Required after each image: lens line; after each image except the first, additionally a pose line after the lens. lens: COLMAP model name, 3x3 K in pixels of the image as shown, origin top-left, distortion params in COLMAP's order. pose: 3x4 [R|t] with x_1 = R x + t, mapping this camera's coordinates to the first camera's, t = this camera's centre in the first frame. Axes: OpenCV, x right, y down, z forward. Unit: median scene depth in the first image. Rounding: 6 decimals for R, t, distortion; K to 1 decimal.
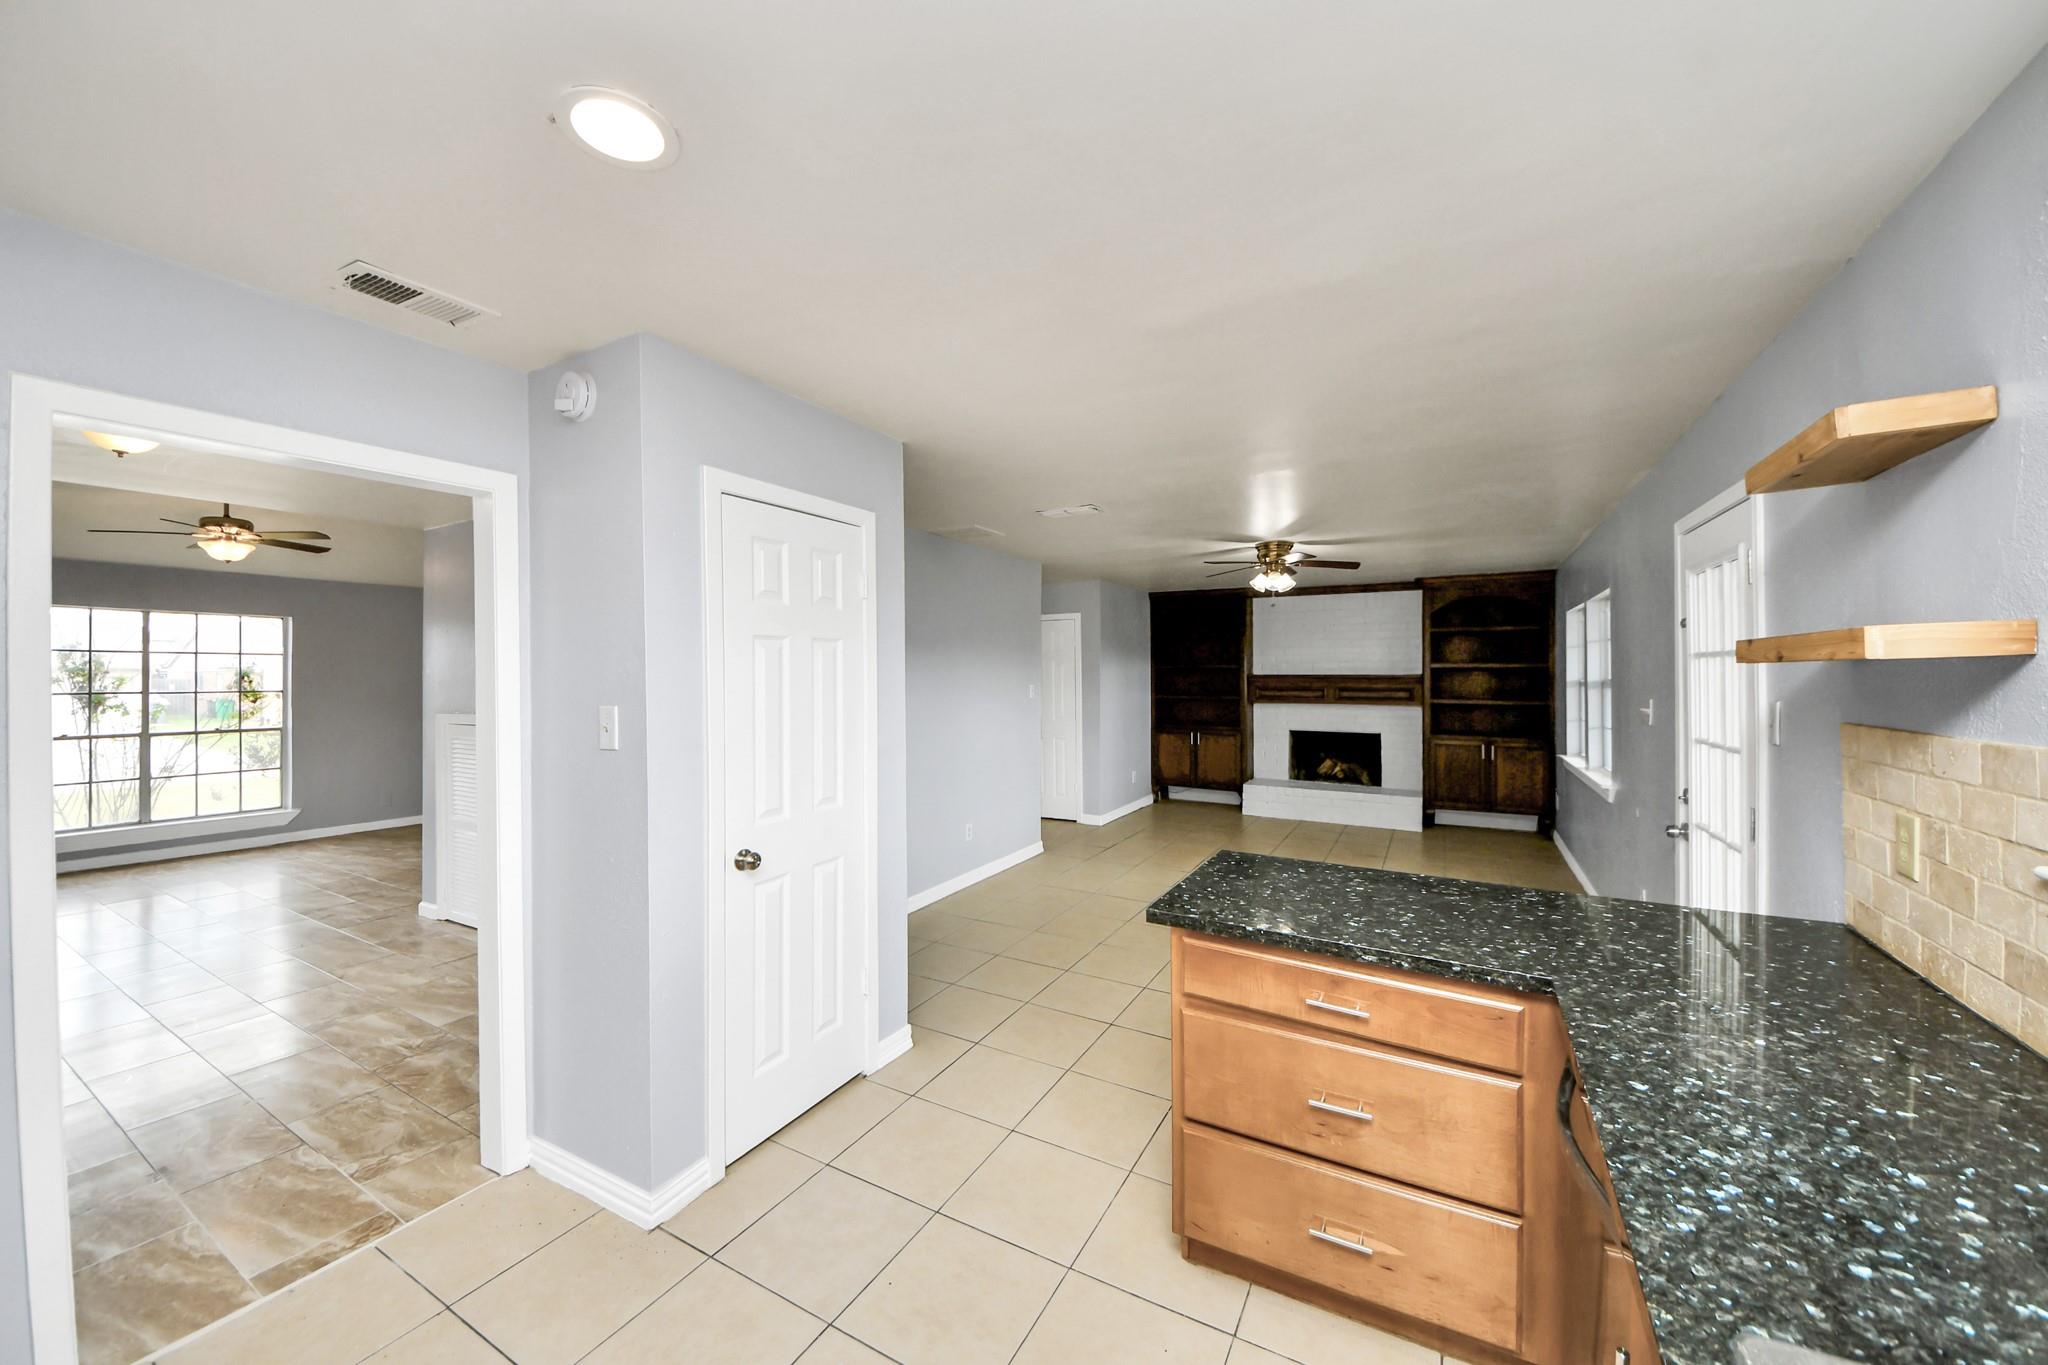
lens RADIAL K [[734.6, 0, 1029.0], [0, 734.6, 681.2], [0, 0, 1]] dist [0.031840, -0.017355]
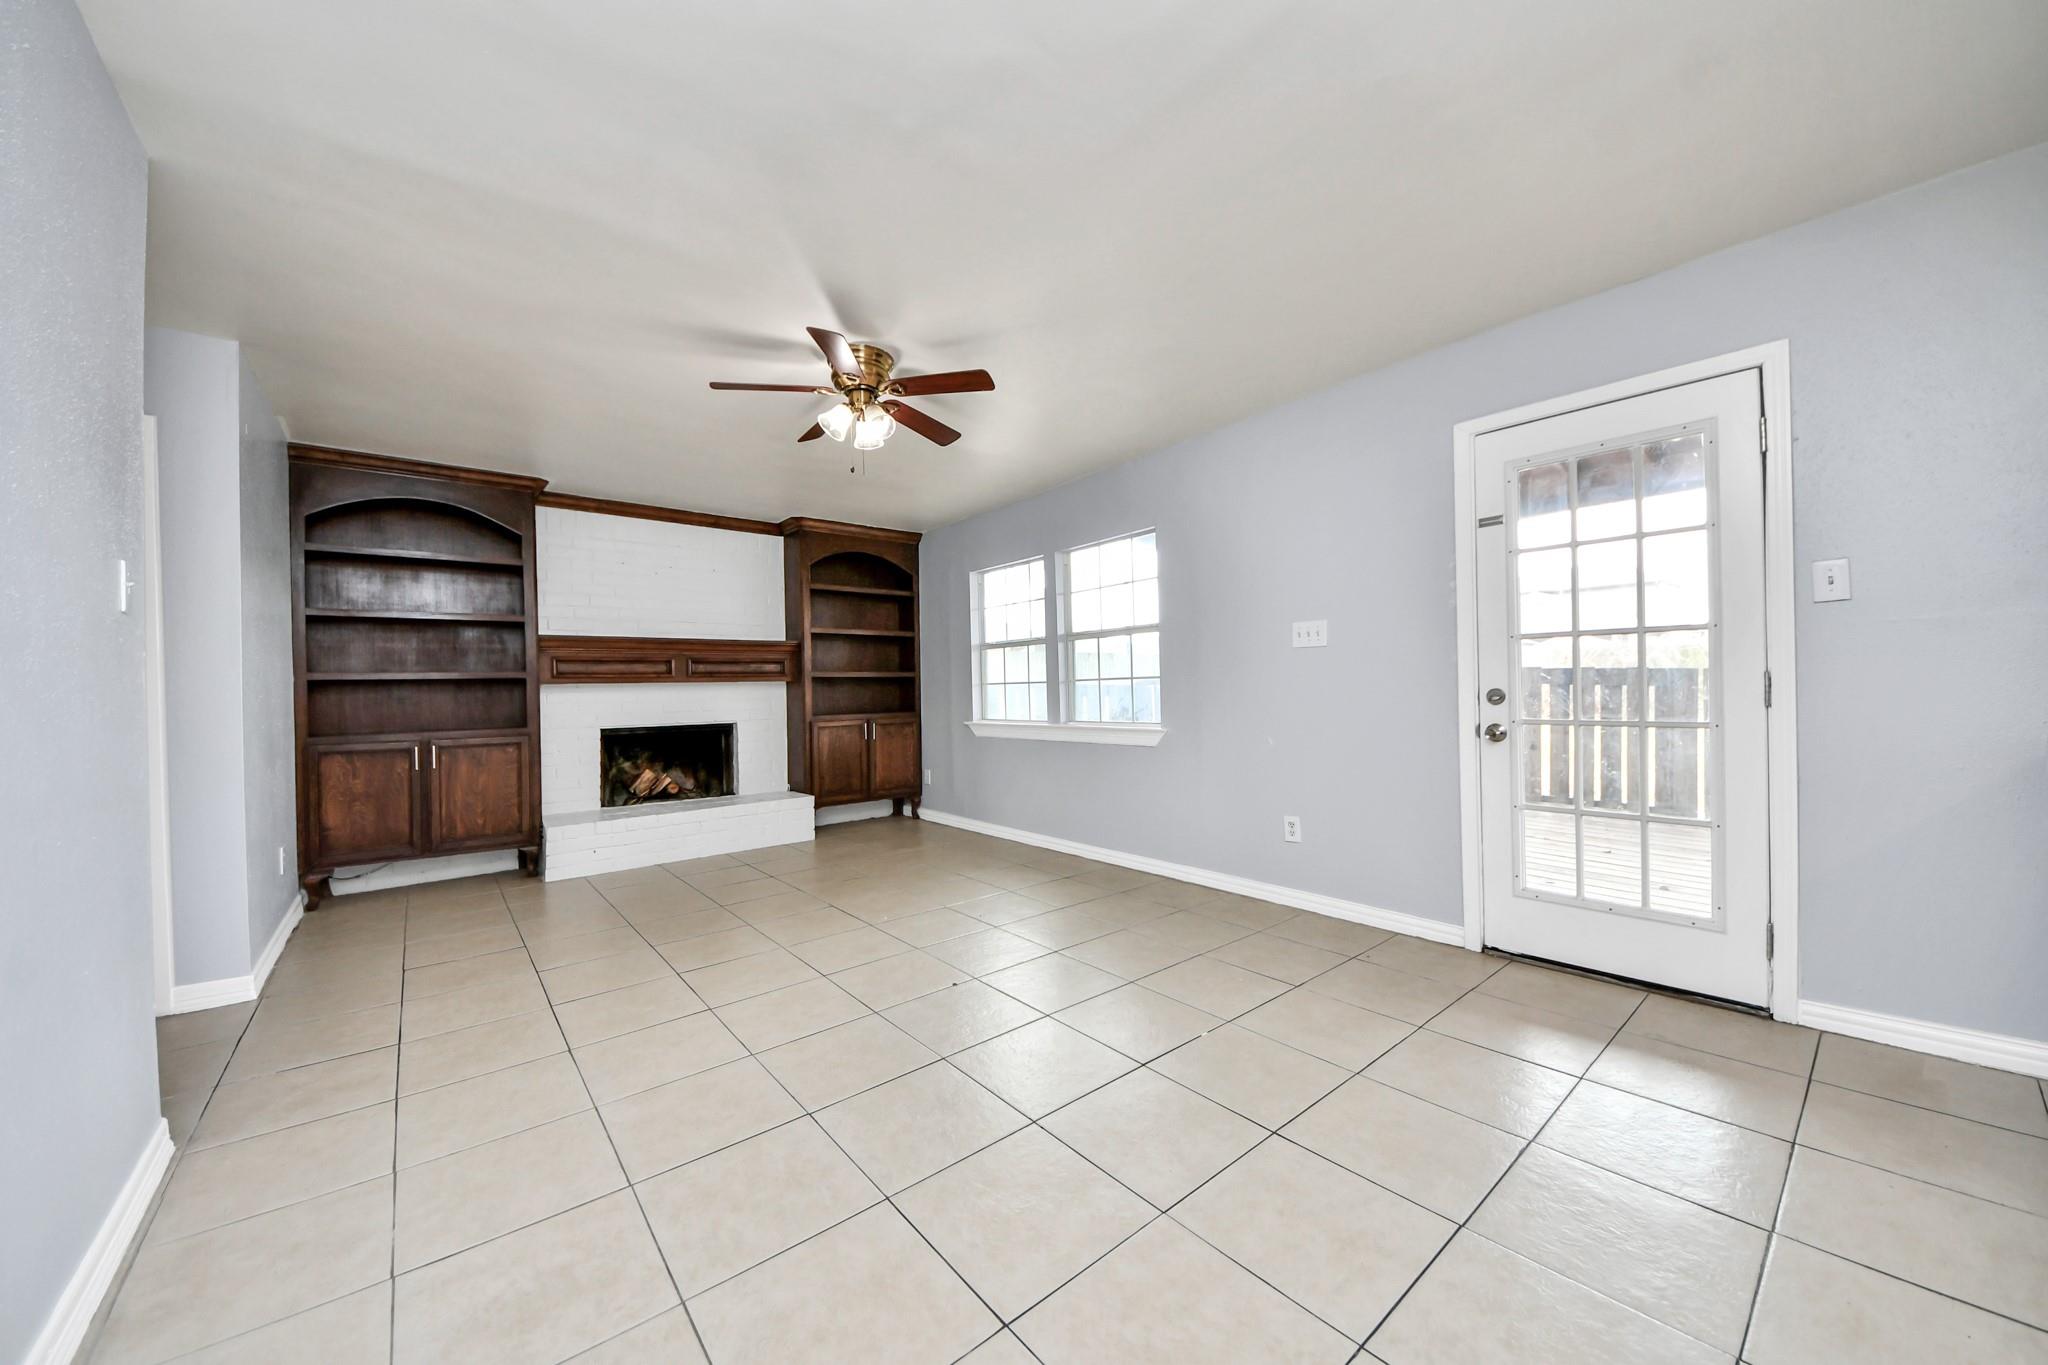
lens RADIAL K [[731.8, 0, 1024.0], [0, 731.8, 682.5], [0, 0, 1]] dist [-0.000385, -0.007176]
pose [[0.342949, -0.001872, 0.939352, -0.109112], [0.020678, 0.999771, -0.005557, 0.042414], [-0.939126, 0.021329, 0.342909, 0.492576]]
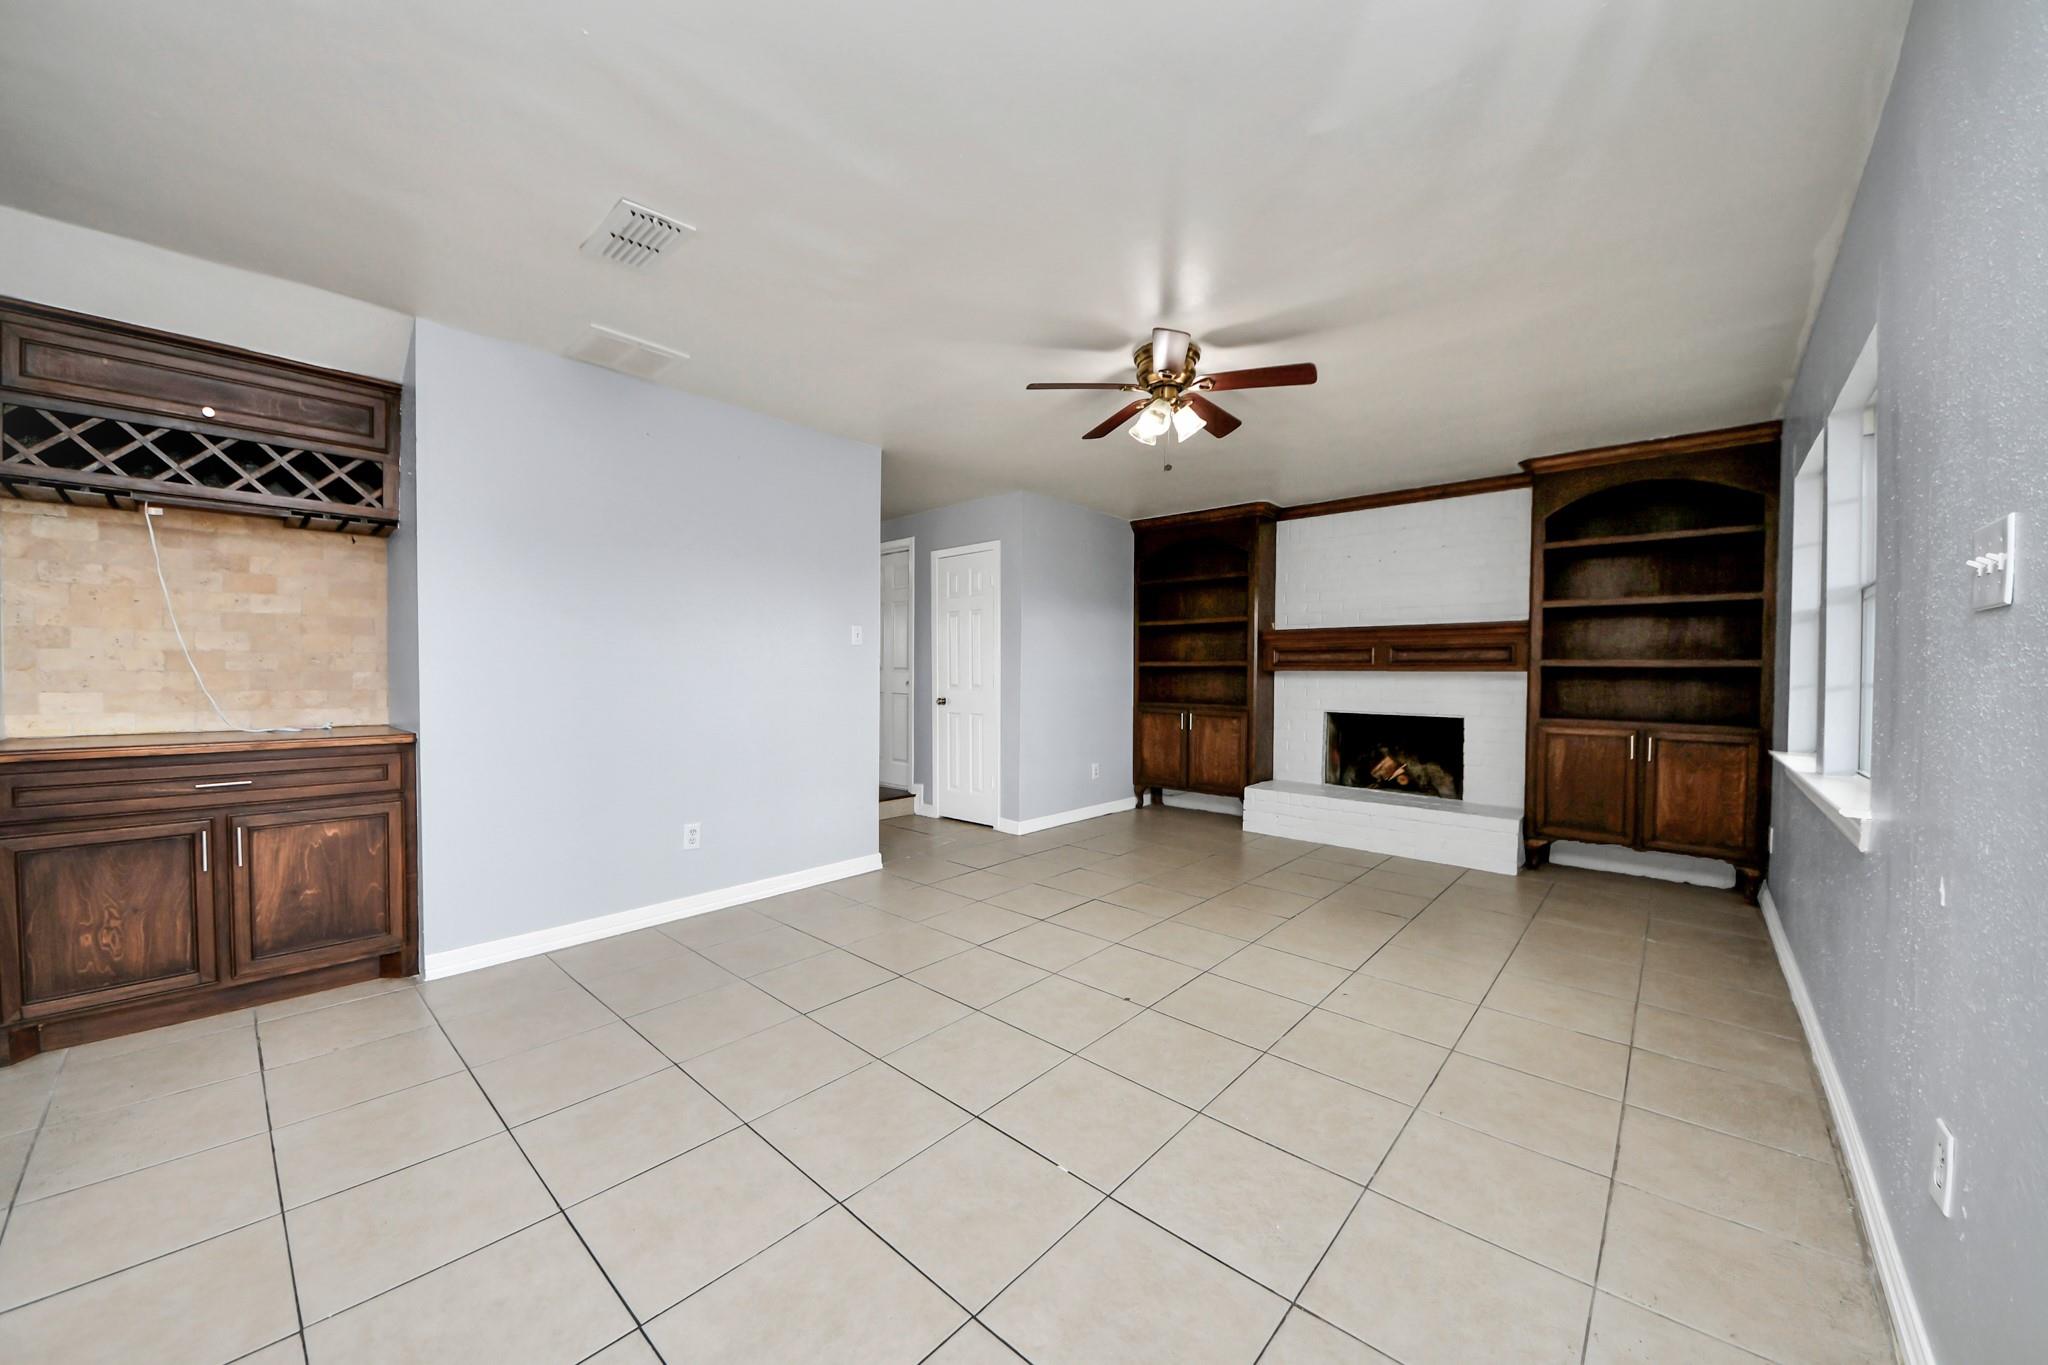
lens RADIAL K [[734.6, 0, 1029.0], [0, 734.6, 681.2], [0, 0, 1]] dist [0.031840, -0.017355]
pose [[0.976404, 0.012795, -0.215573, 0.251637], [-0.012991, 0.999915, 0.000511, 0.045227], [0.215561, 0.002302, 0.976488, 0.296836]]
